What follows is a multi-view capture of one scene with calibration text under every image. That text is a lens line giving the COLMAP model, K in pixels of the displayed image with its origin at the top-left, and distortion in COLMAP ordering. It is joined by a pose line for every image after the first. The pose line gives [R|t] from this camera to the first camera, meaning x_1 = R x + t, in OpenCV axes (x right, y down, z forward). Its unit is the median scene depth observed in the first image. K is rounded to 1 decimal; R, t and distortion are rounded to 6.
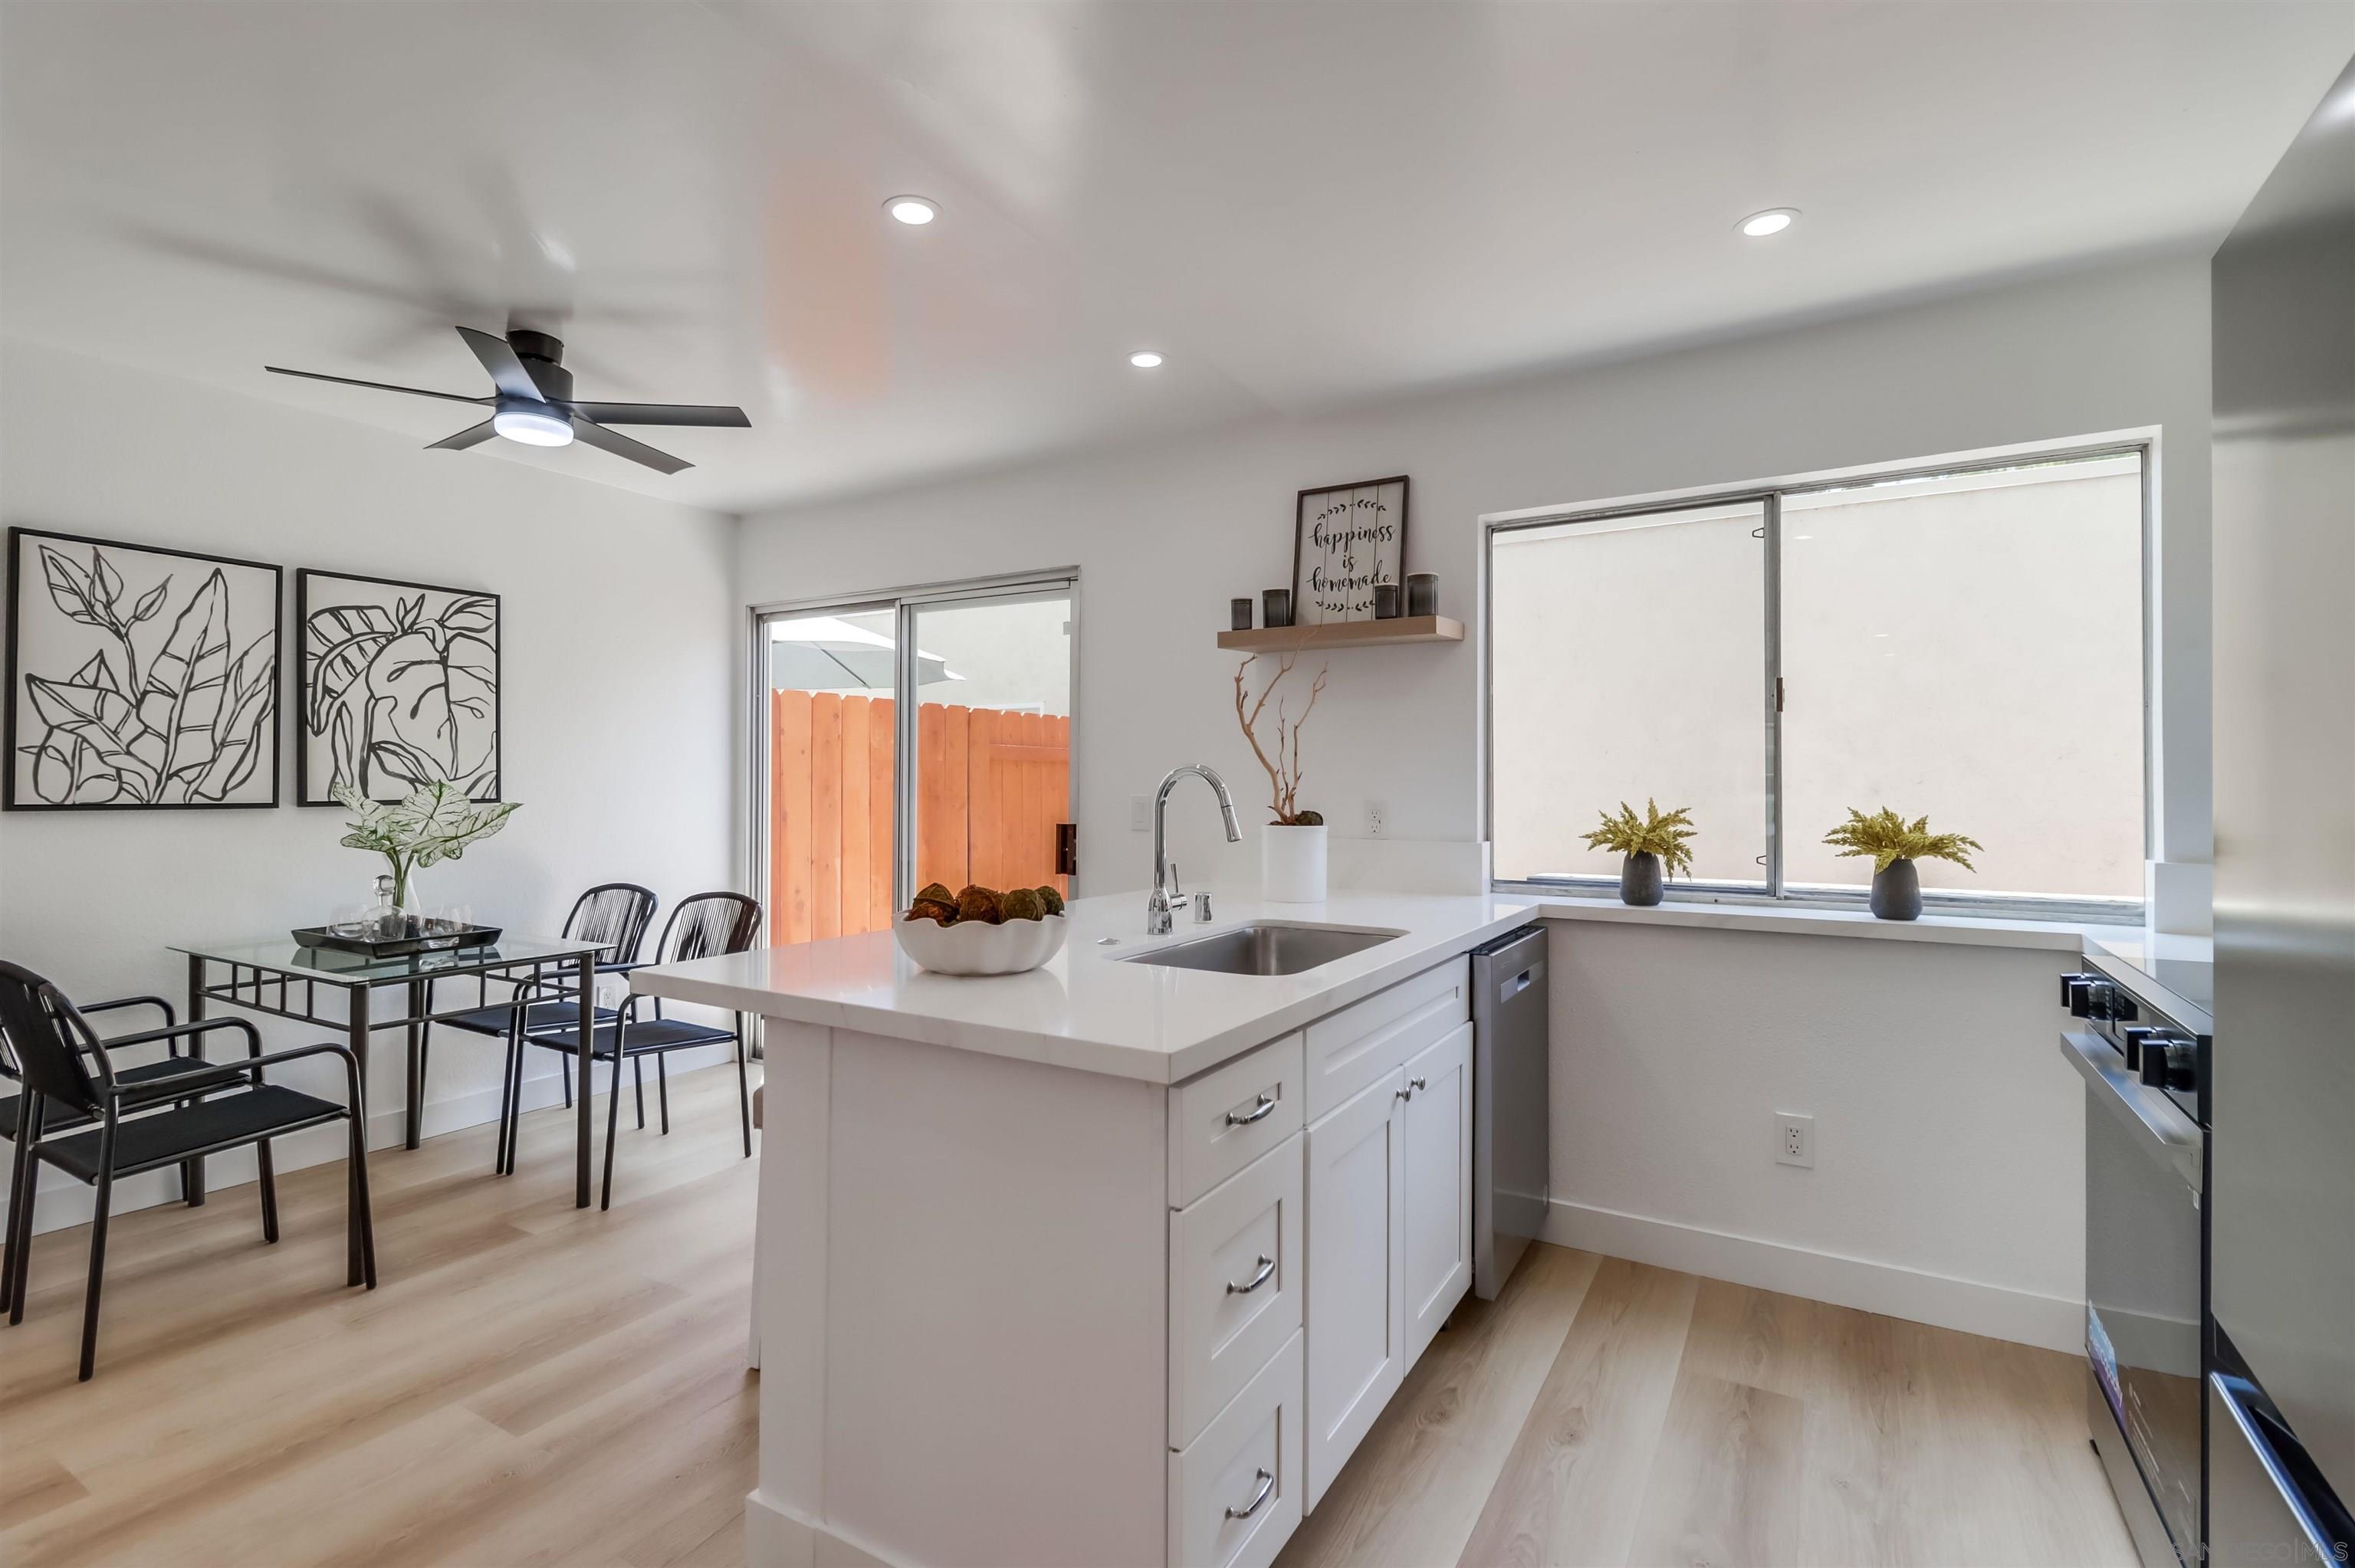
lens RADIAL K [[1091.1, 0, 1161.1], [0, 1091.1, 779.8], [0, 0, 1]] dist [0.022708, -0.014336]
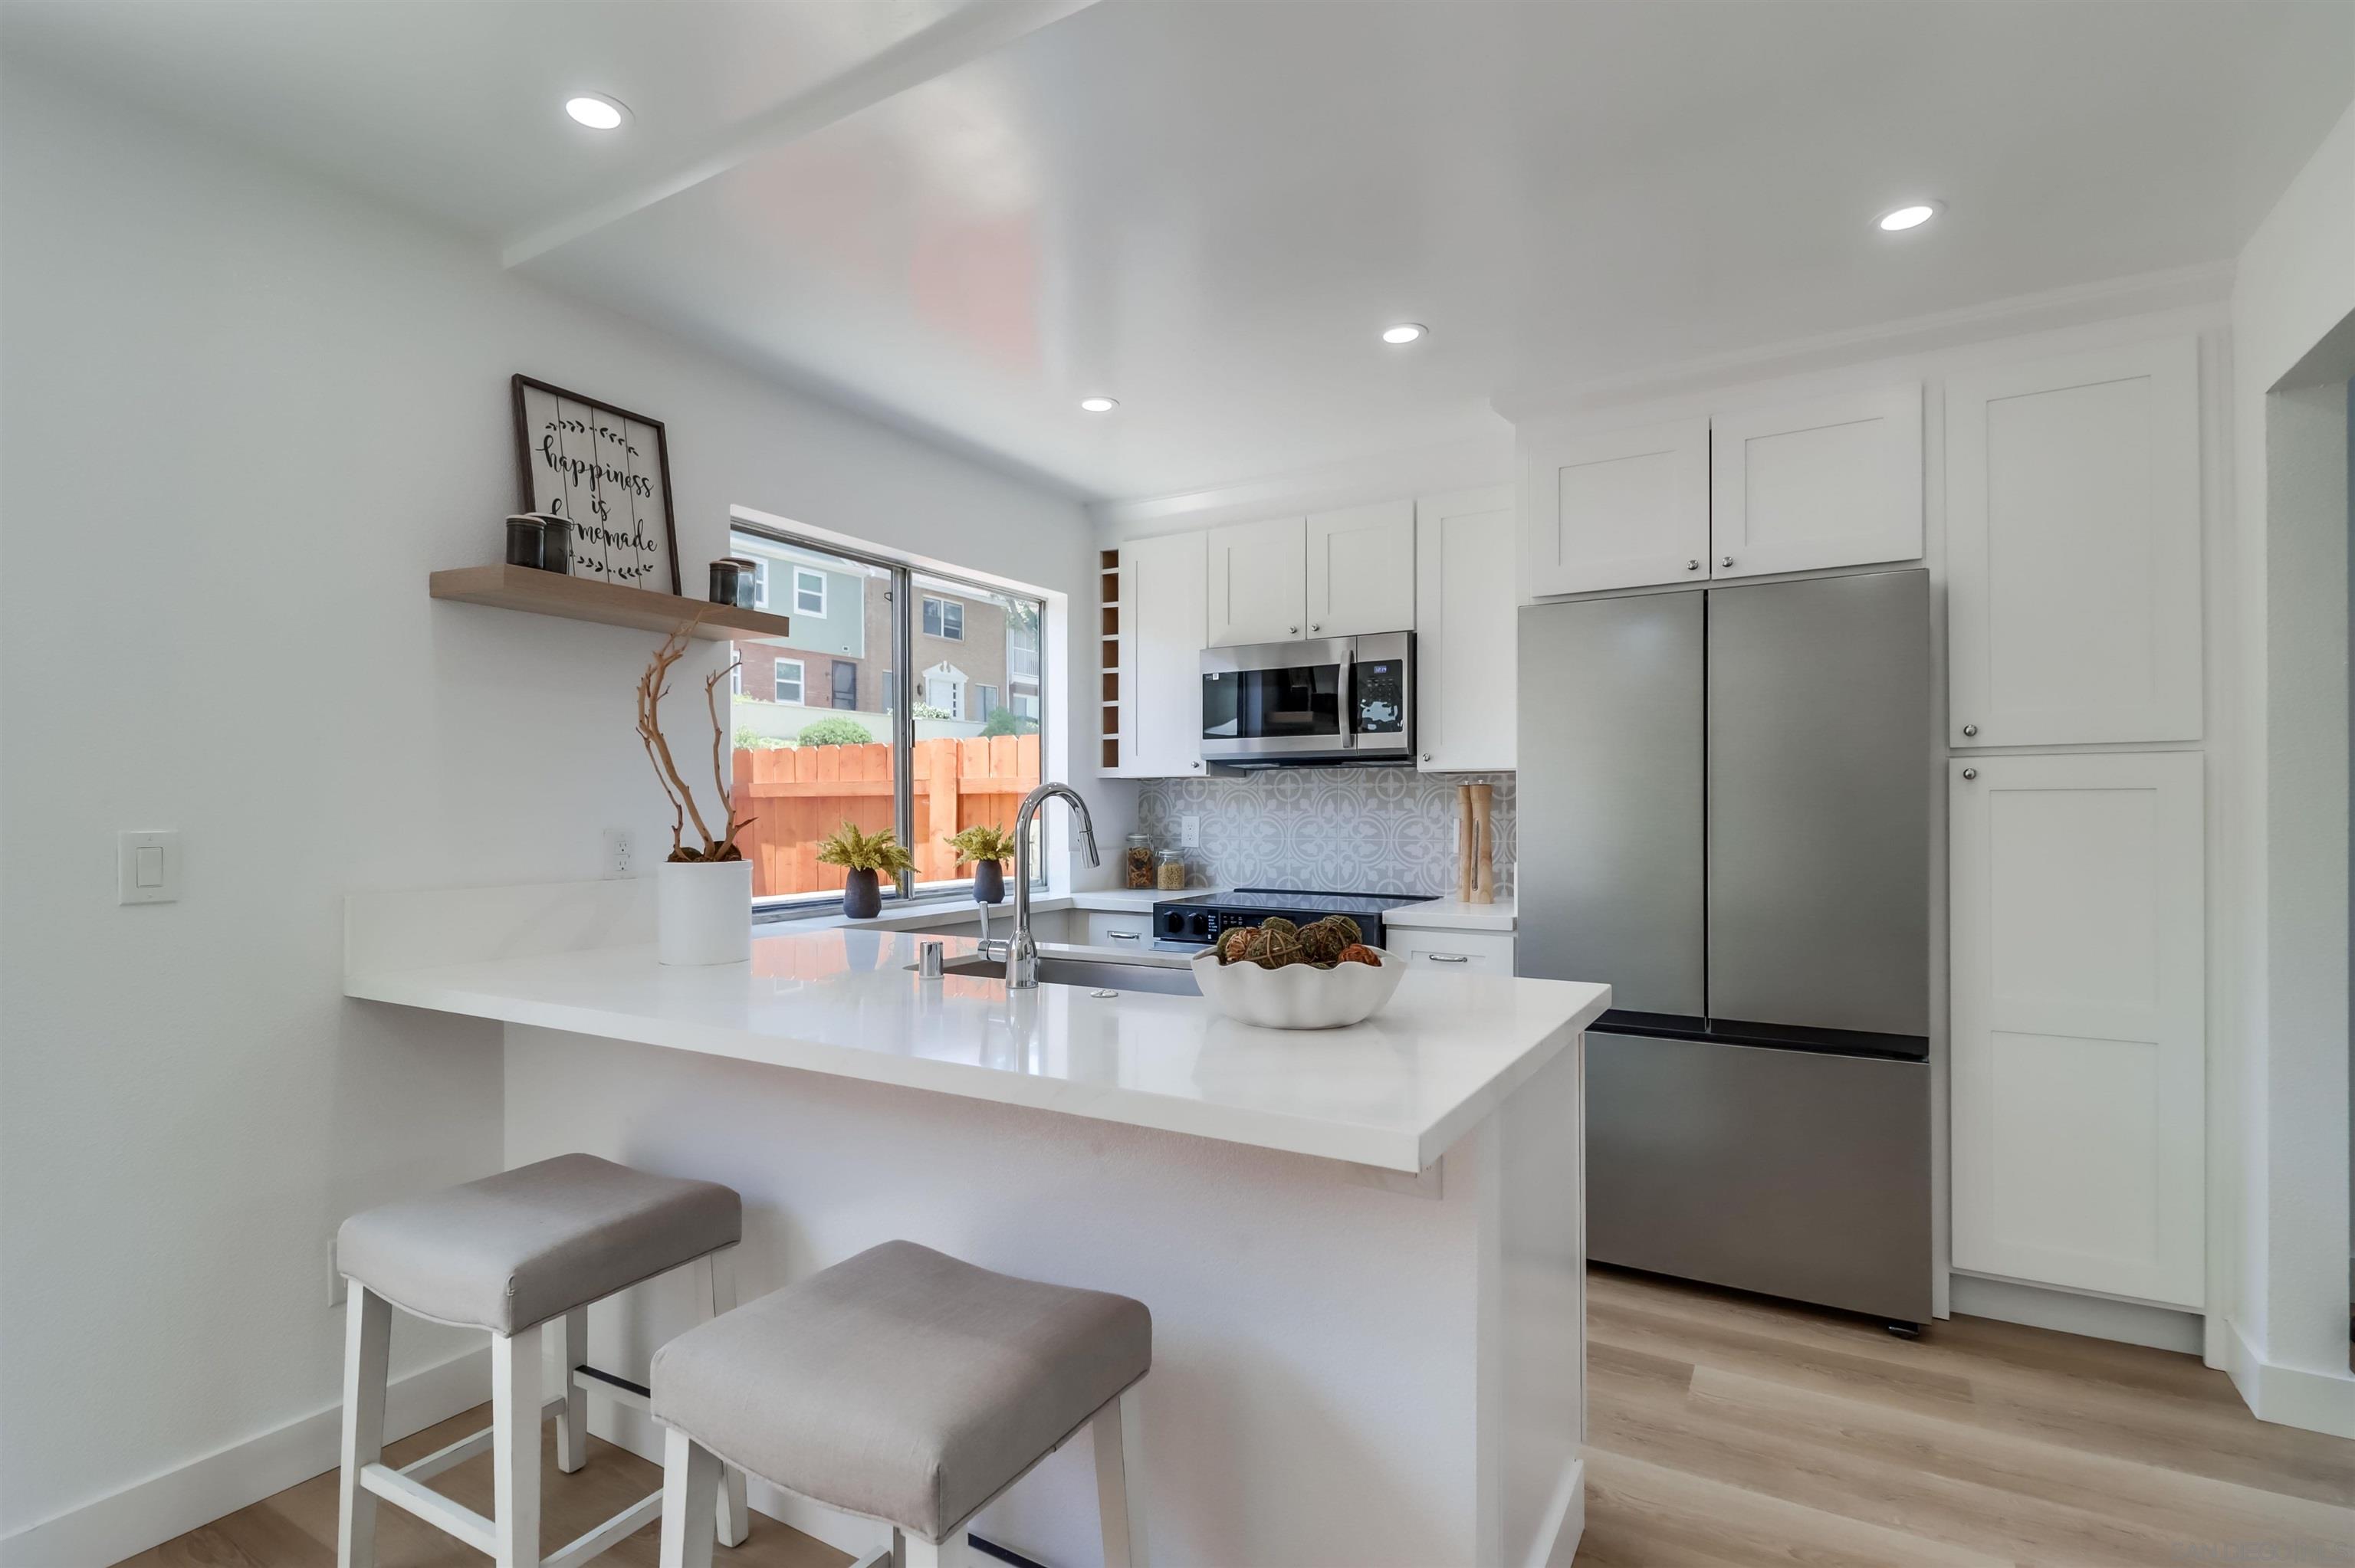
lens RADIAL K [[1098.2, 0, 1168.3], [0, 1098.2, 809.7], [0, 0, 1]] dist [0.002847, -0.000014]
pose [[-0.020113, -0.004621, 0.999787, -0.587402], [-0.001217, 0.999989, 0.004597, 0.001549], [-0.999797, -0.001124, -0.020119, 0.639560]]
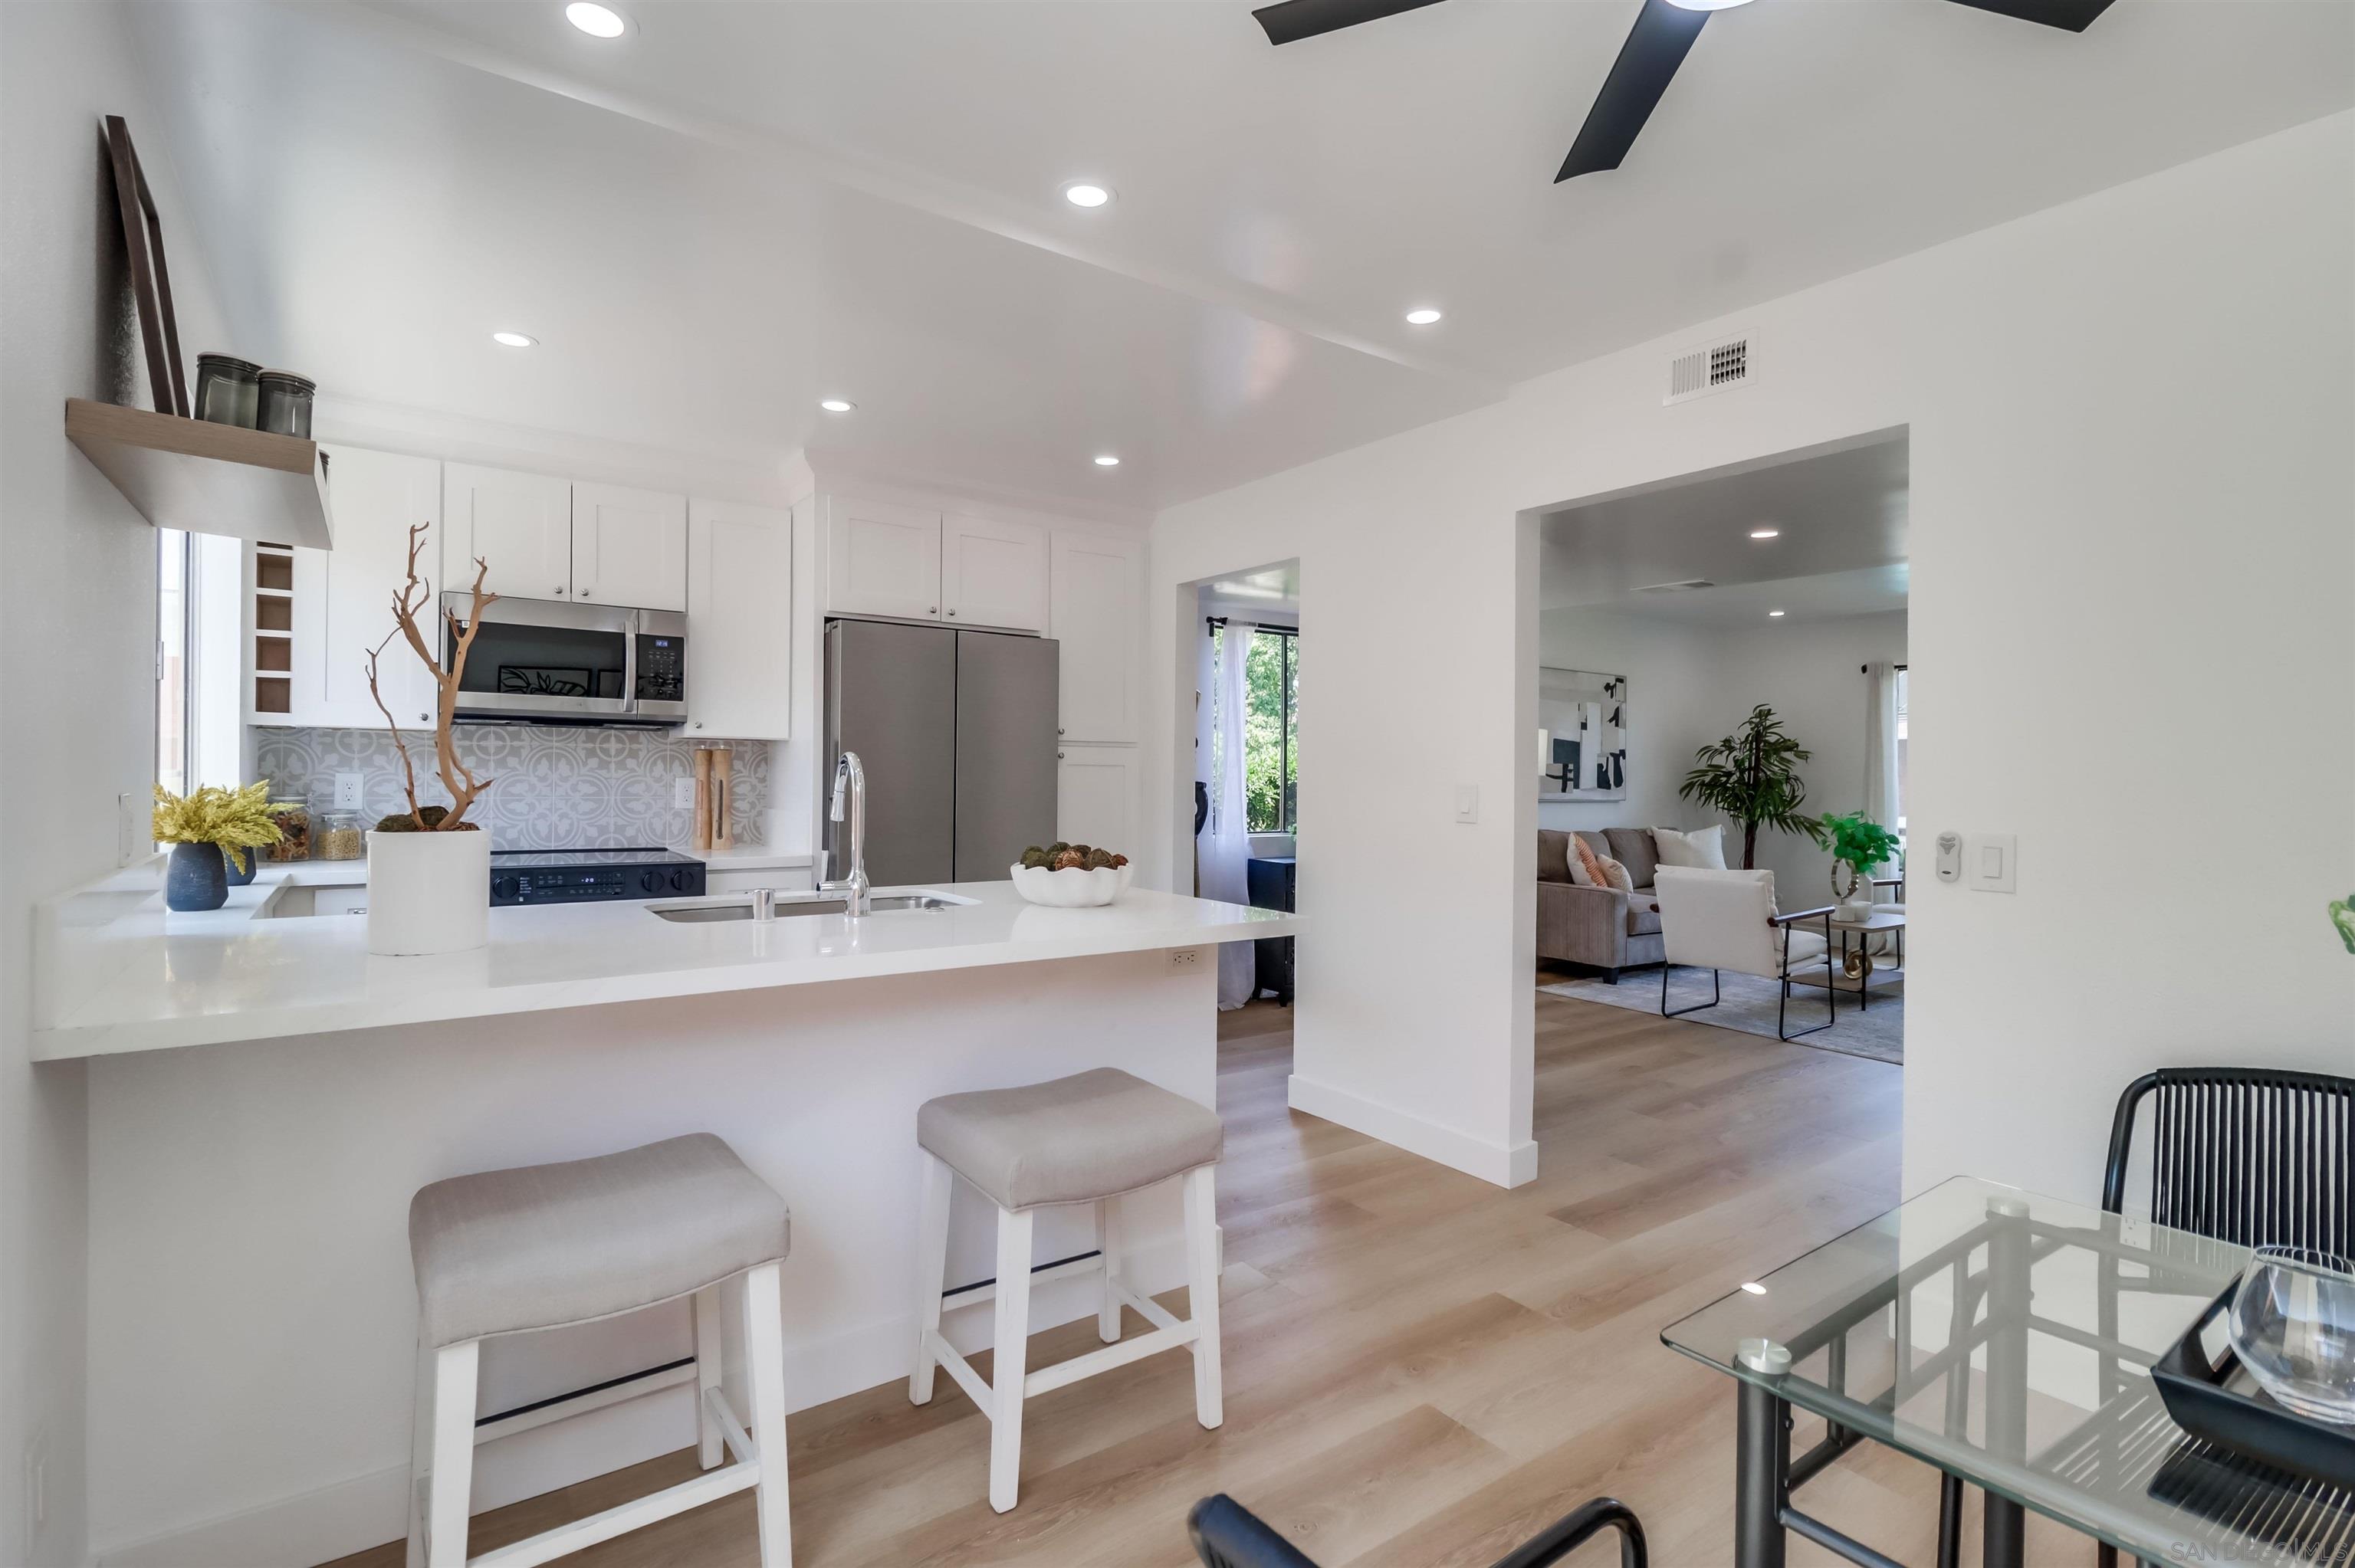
lens RADIAL K [[1097.6, 0, 1125.3], [0, 1097.6, 778.1], [0, 0, 1]] dist [0.001779, -0.000406]
pose [[-0.914636, -0.018551, 0.403854, -0.457448], [-0.018683, 0.999819, 0.003613, 0.001444], [-0.403847, -0.004241, -0.914816, 1.307264]]
